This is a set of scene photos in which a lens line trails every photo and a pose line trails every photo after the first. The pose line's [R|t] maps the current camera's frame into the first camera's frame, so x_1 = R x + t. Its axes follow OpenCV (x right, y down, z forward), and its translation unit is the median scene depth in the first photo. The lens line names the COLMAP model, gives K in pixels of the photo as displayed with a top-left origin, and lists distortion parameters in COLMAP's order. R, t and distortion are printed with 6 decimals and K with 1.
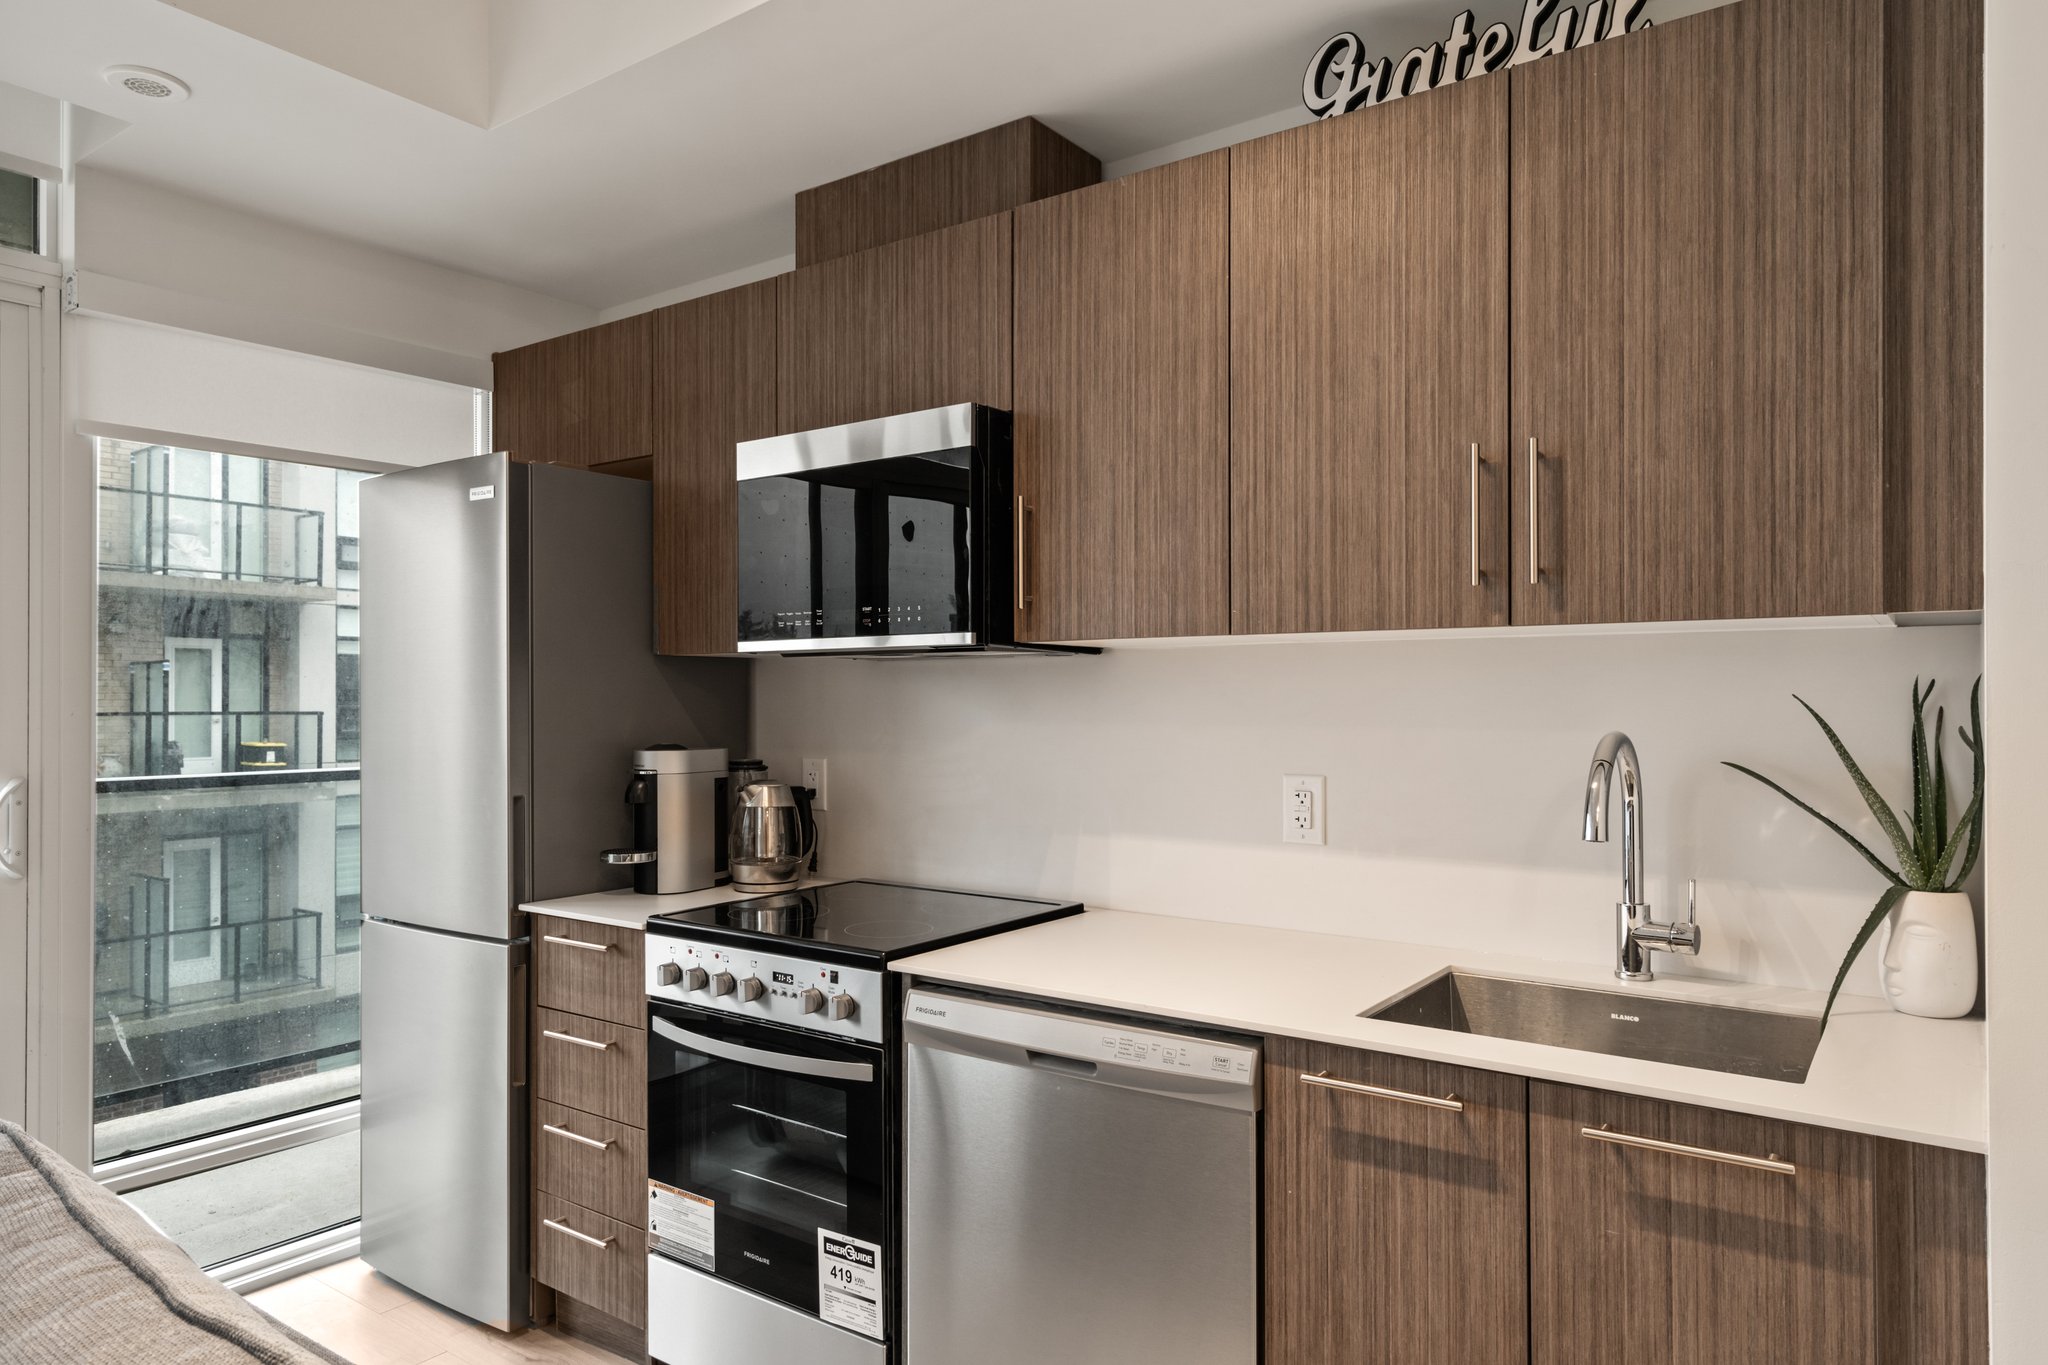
lens RADIAL K [[1280.8, 0, 1012.9], [0, 1280.8, 693.8], [0, 0, 1]] dist [0.002811, 0.001924]
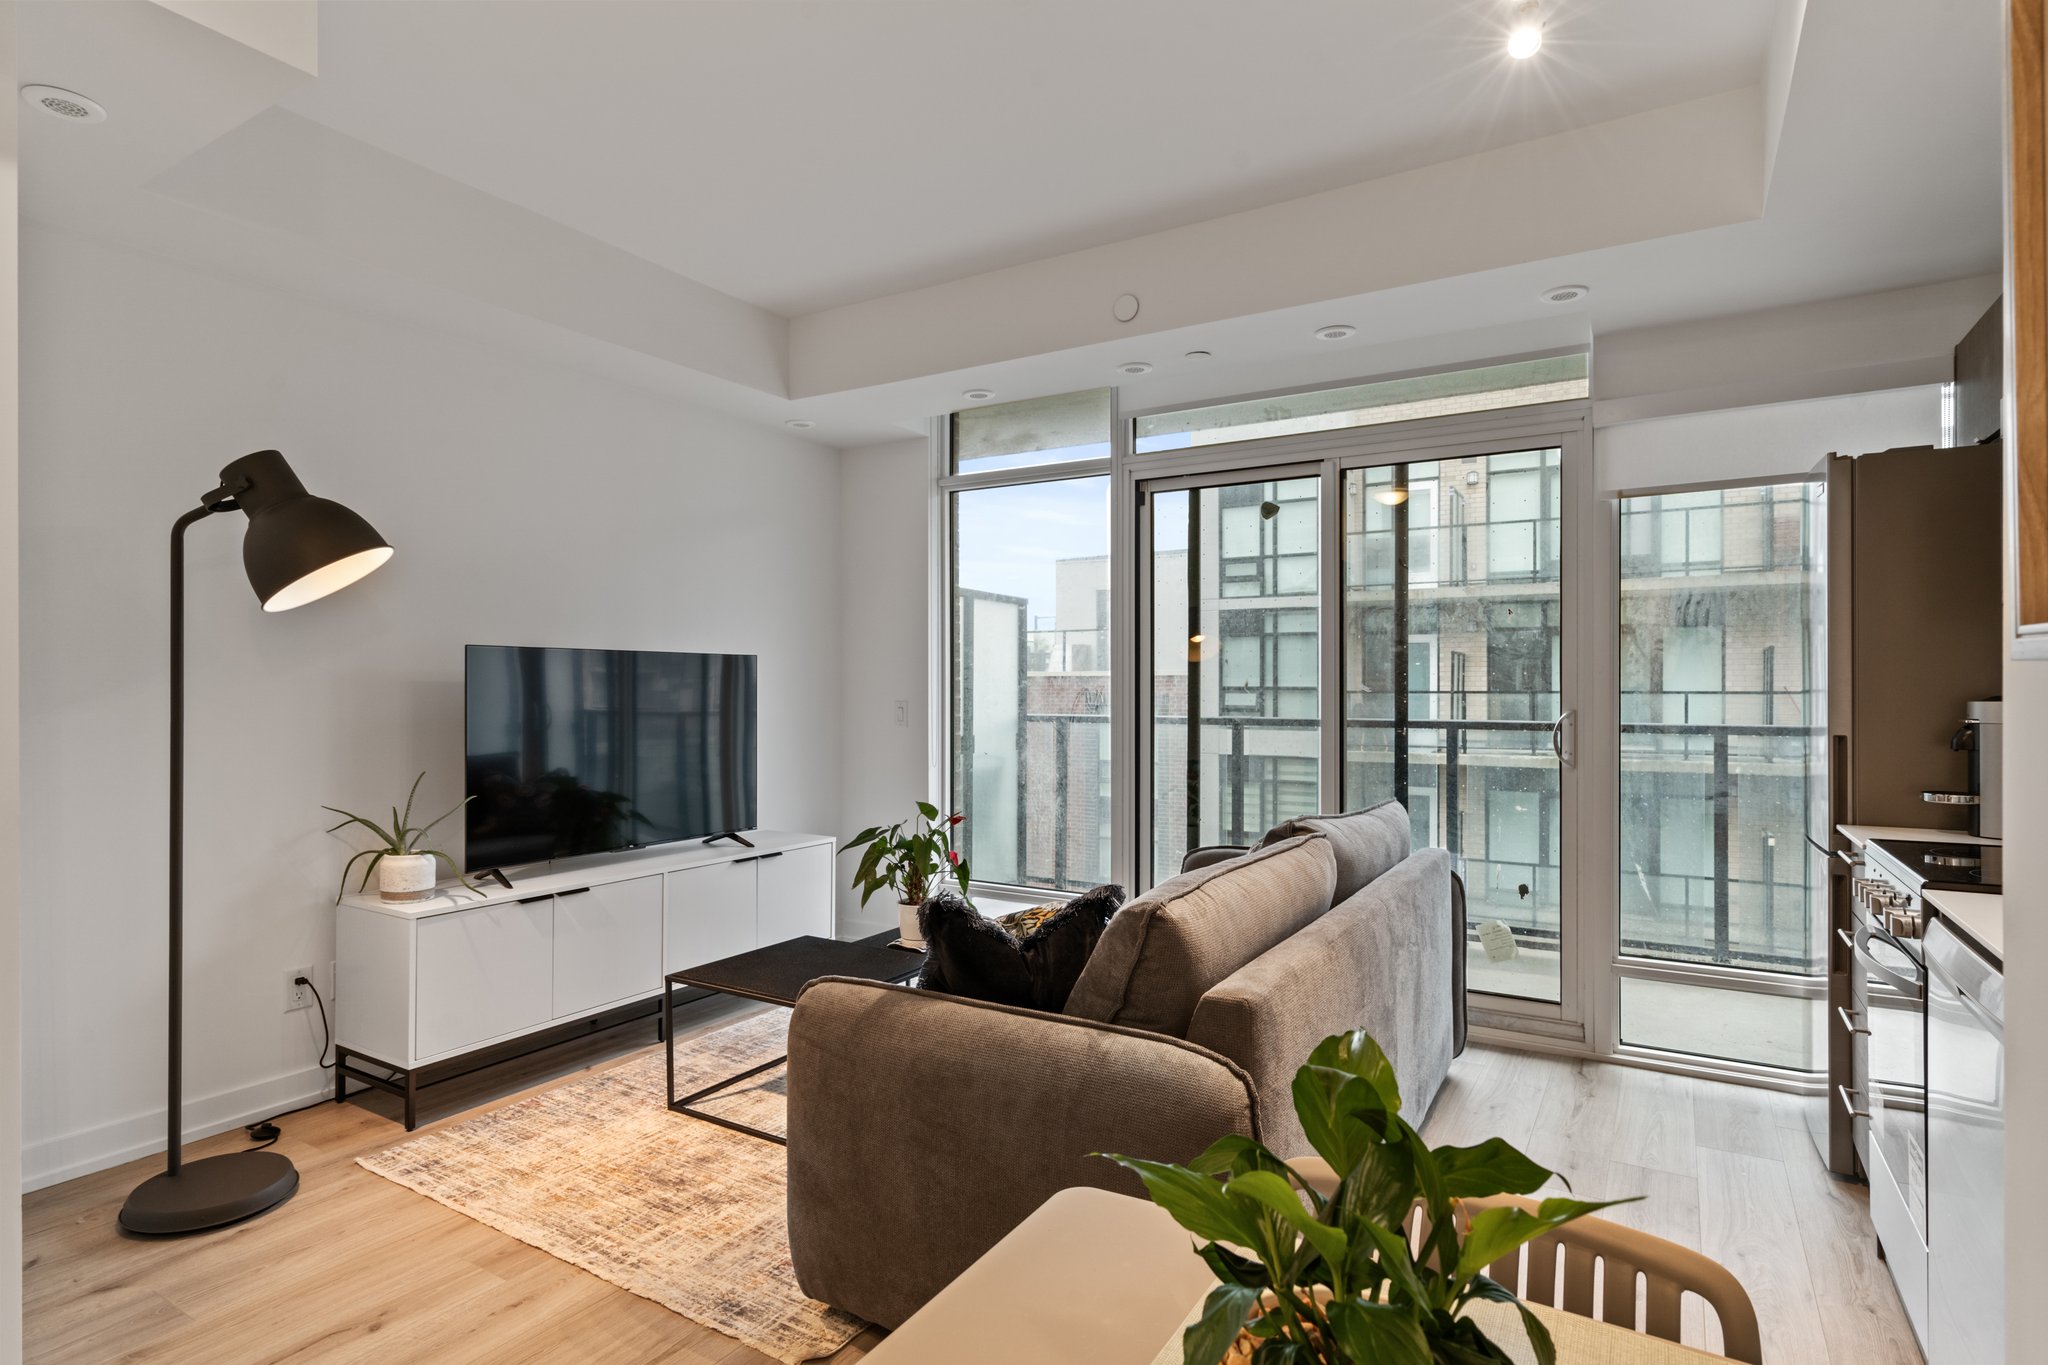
lens RADIAL K [[1075.3, 0, 1007.0], [0, 1075.3, 688.9], [0, 0, 1]] dist [0.002798, 0.002049]
pose [[0.087044, 0.002613, -0.996201, 0.737534], [0.005799, 0.999978, 0.003130, 0.036636], [0.996188, -0.006050, 0.087027, 0.164816]]
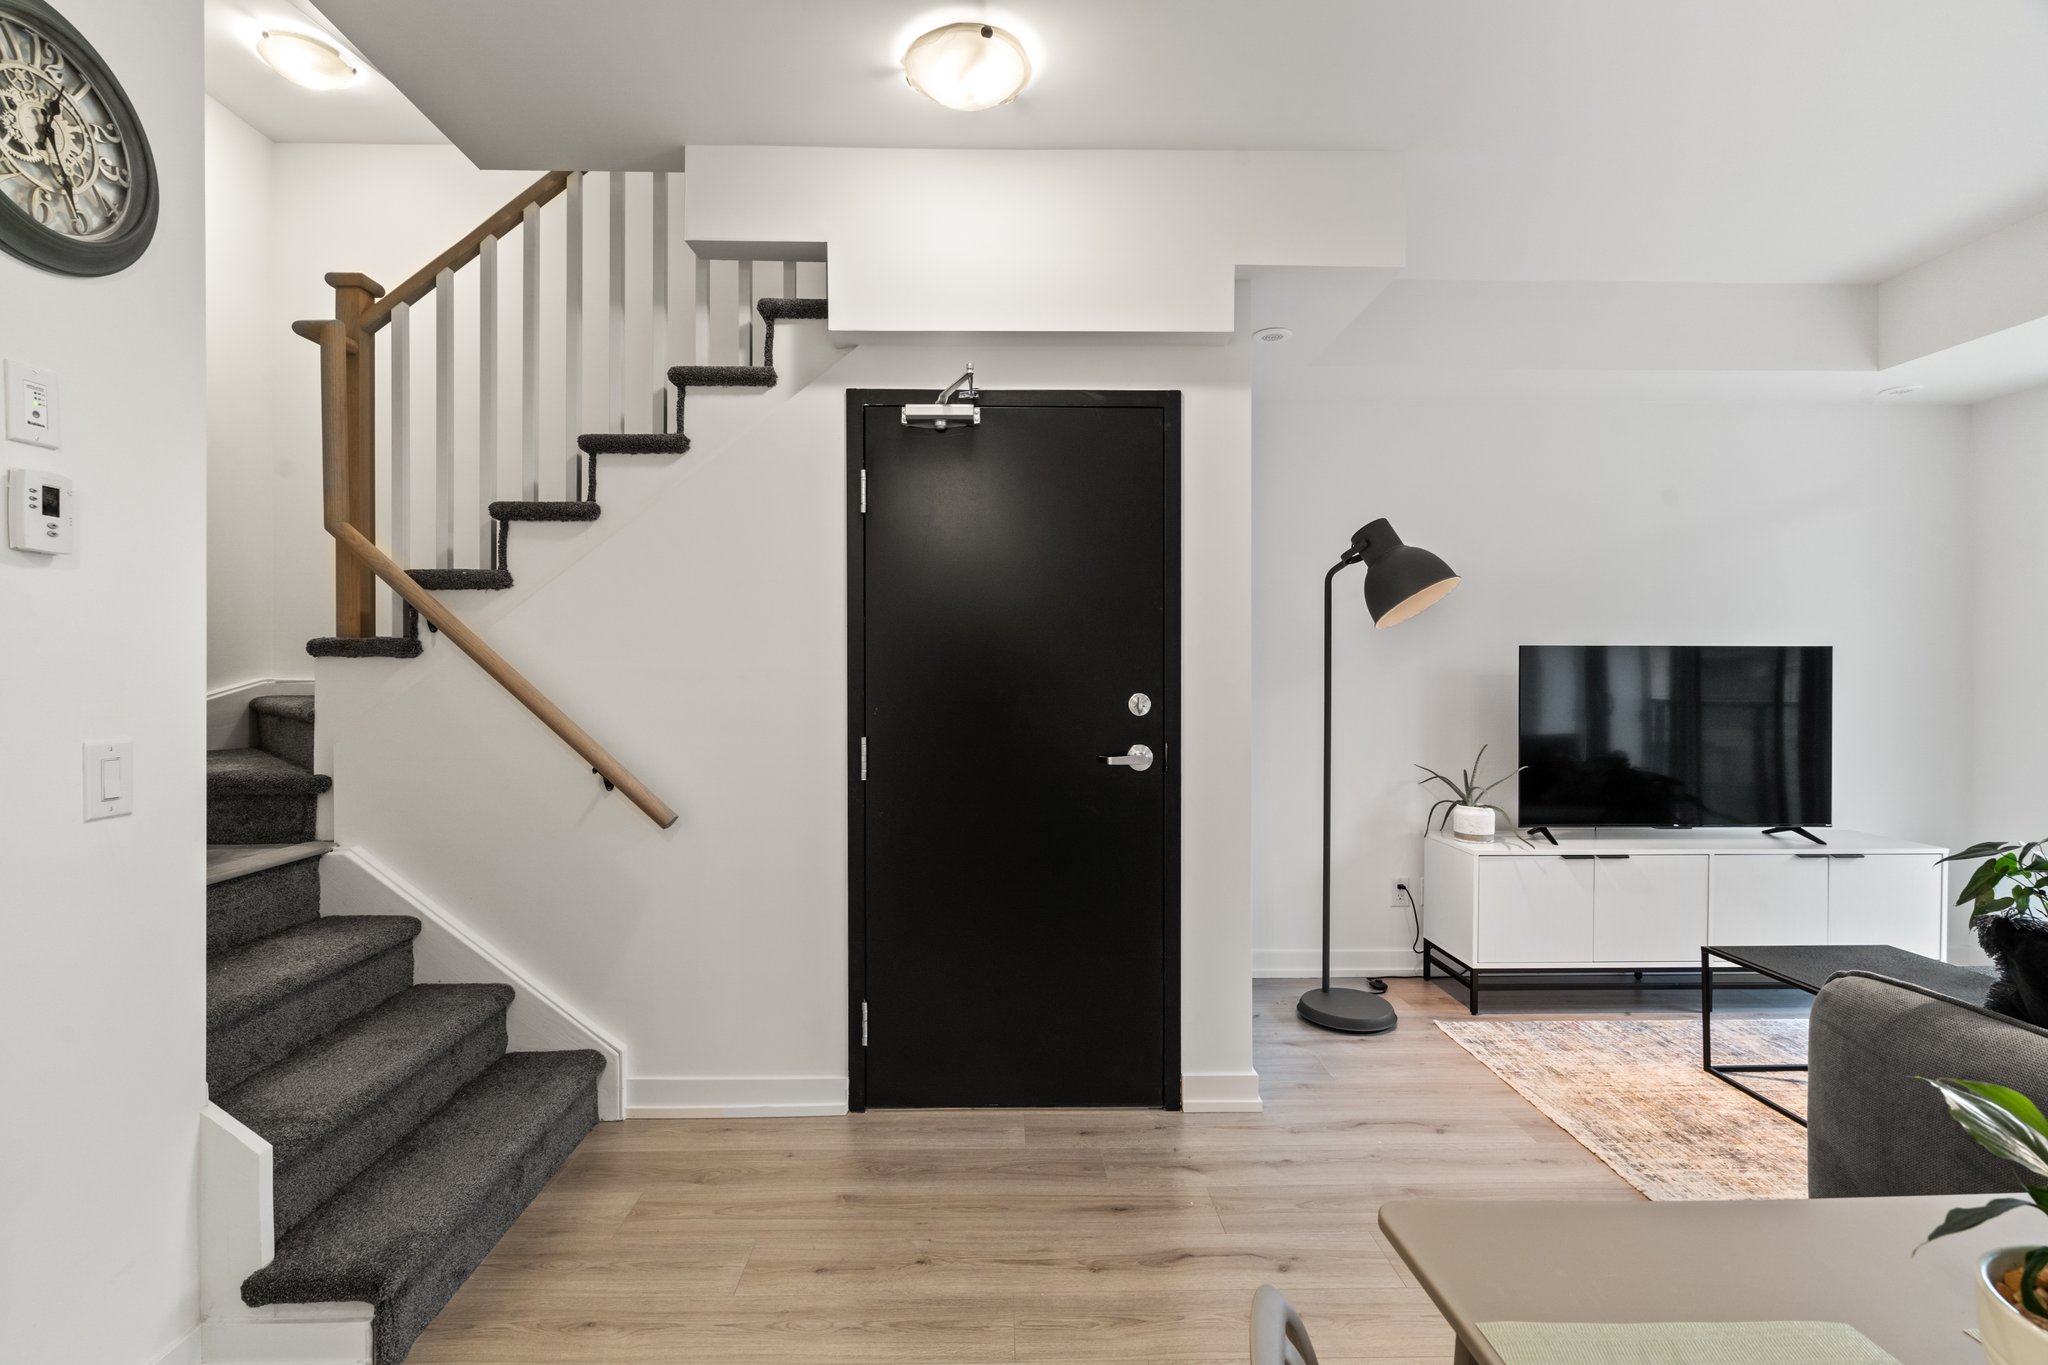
lens RADIAL K [[935.1, 0, 1010.5], [0, 935.1, 677.9], [0, 0, 1]] dist [-0.002667, 0.002454]
pose [[-0.785674, 0.003038, -0.618634, 0.902395], [0.003880, 0.999992, -0.000017, 0.028246], [0.618629, -0.002414, -0.785679, 0.287278]]
